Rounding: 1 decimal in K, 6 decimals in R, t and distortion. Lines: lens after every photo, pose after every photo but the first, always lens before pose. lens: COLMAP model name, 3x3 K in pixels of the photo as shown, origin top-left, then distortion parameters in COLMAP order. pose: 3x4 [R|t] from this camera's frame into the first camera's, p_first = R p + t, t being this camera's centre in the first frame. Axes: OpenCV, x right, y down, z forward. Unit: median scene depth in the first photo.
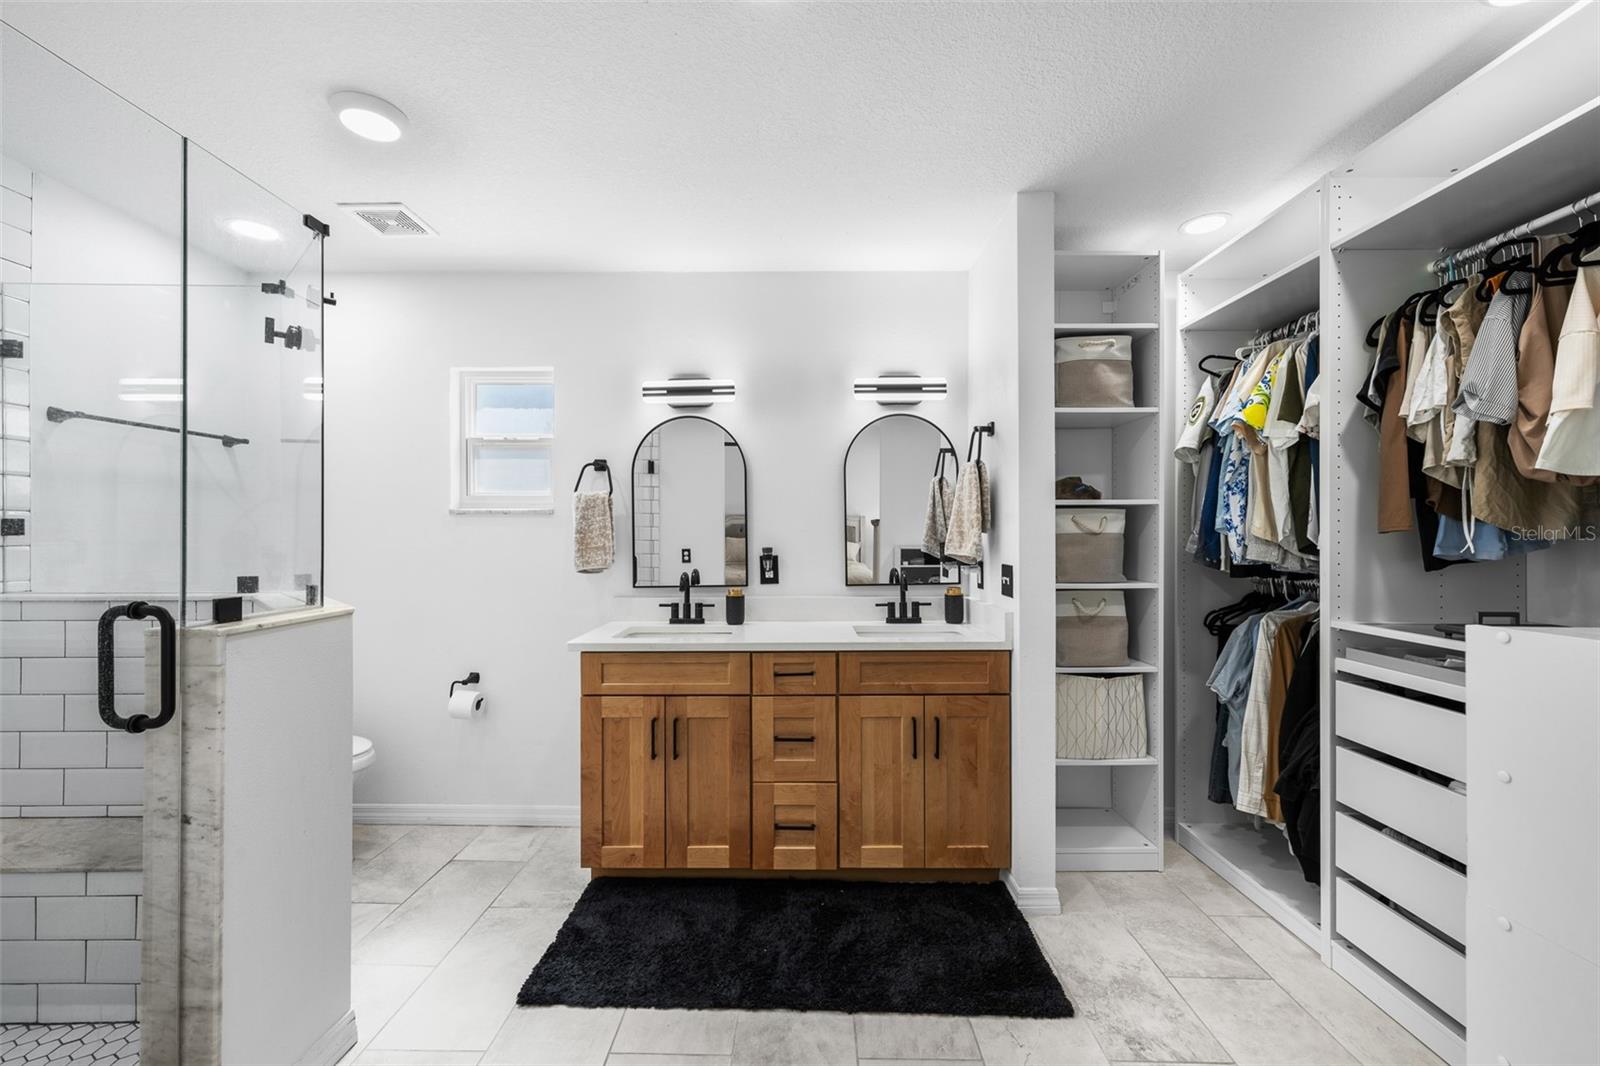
lens RADIAL K [[629.7, 0, 800.0], [0, 629.7, 533.0], [0, 0, 1]] dist [0.001772, 0.000041]
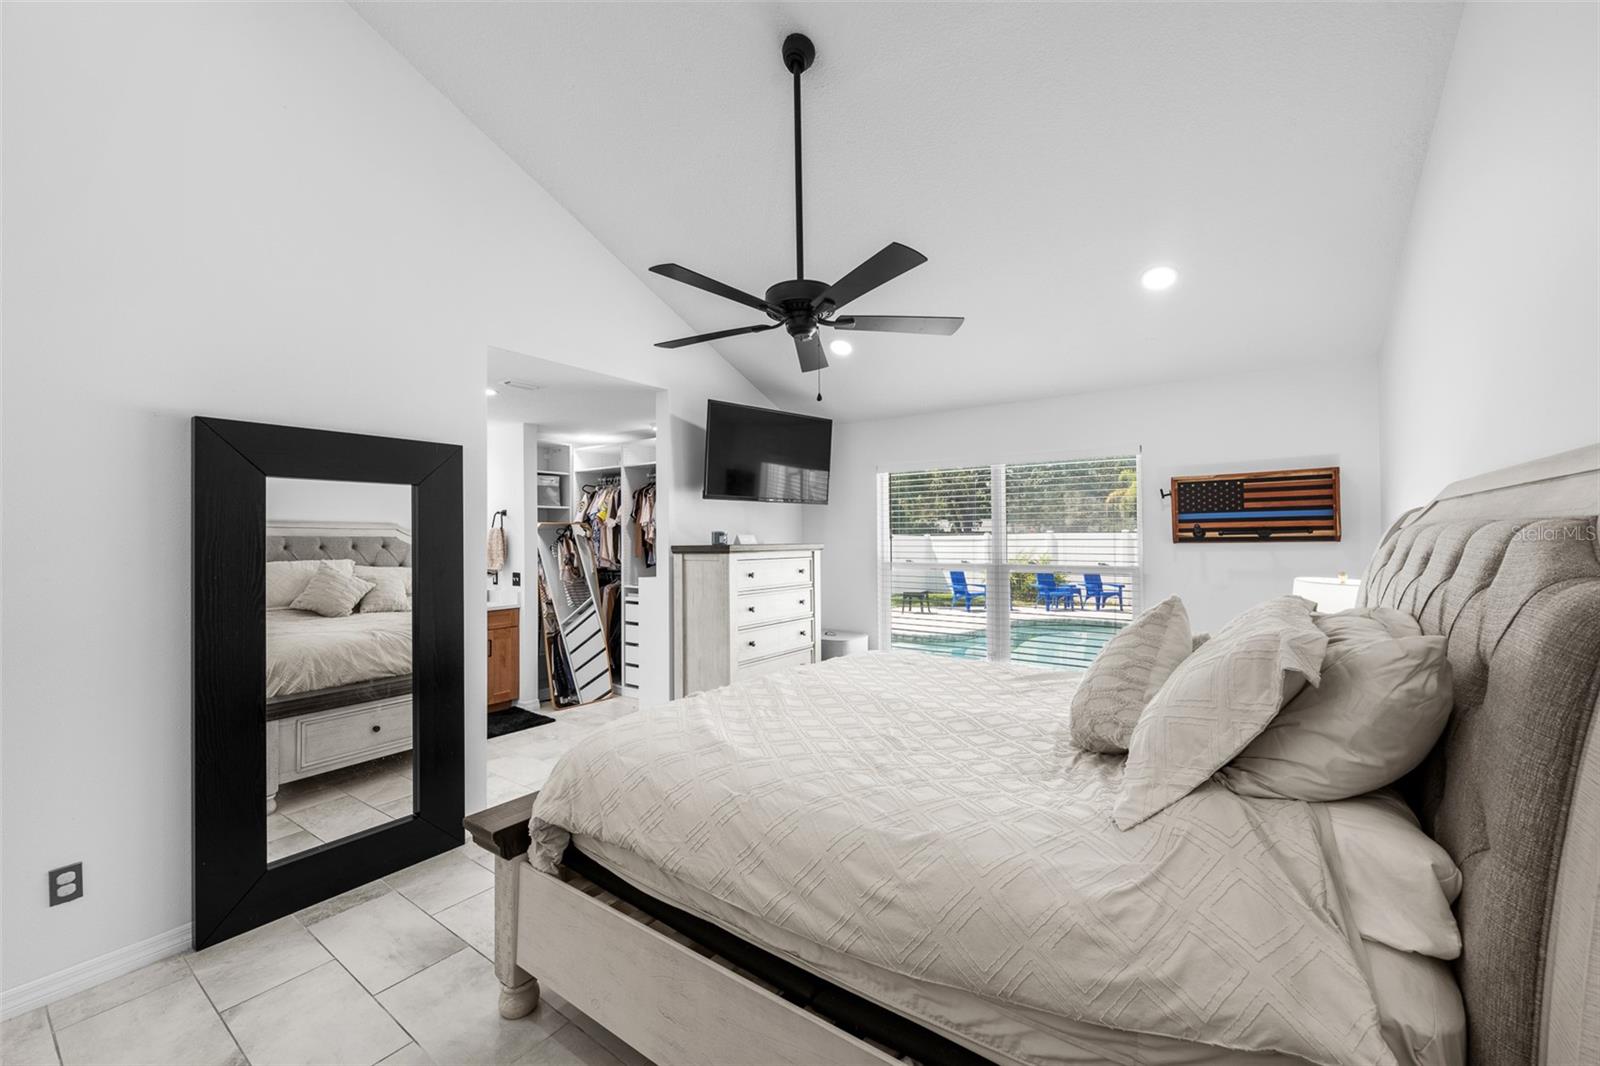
lens RADIAL K [[629.7, 0, 800.0], [0, 629.7, 533.0], [0, 0, 1]] dist [0.001772, 0.000041]
pose [[0.572242, 0.003651, 0.820076, -1.032077], [0.006246, 0.999942, -0.008811, -0.073048], [-0.820061, 0.010165, 0.572186, -1.271725]]
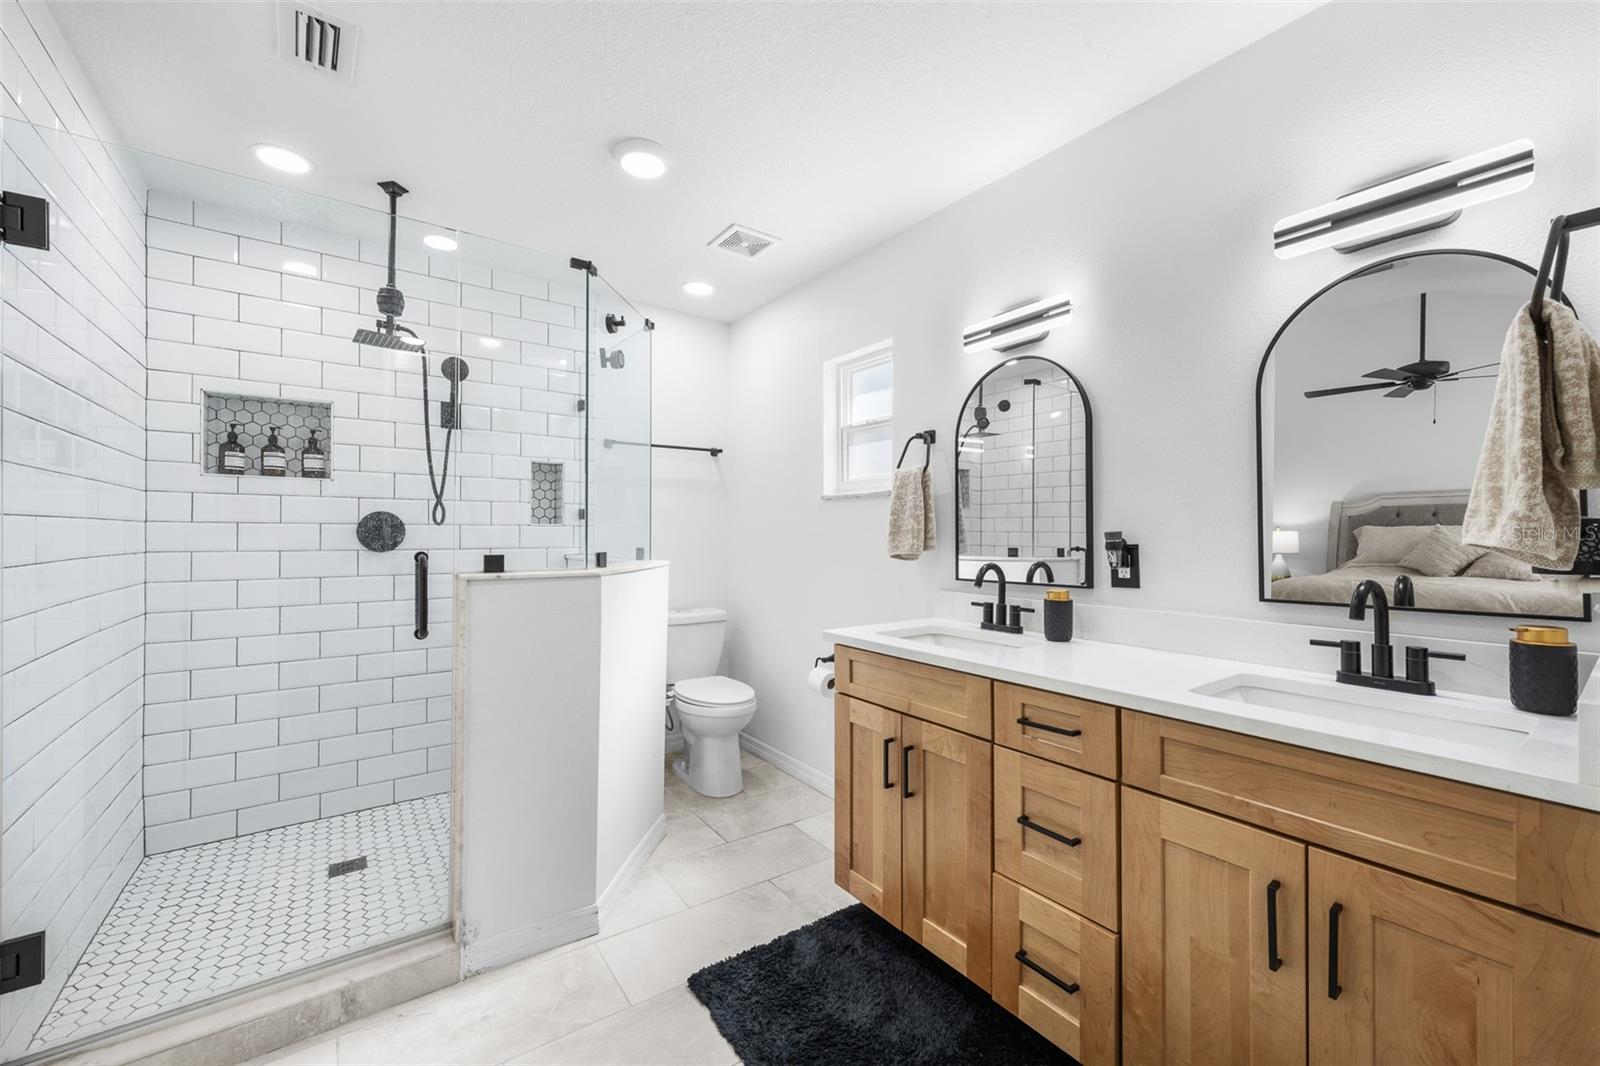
lens RADIAL K [[629.7, 0, 800.0], [0, 629.7, 533.0], [0, 0, 1]] dist [0.001772, 0.000041]
pose [[0.591461, 0.002658, -0.806330, 0.348100], [-0.002690, 0.999996, 0.001323, 0.030391], [0.806329, 0.001387, 0.591465, 0.427073]]
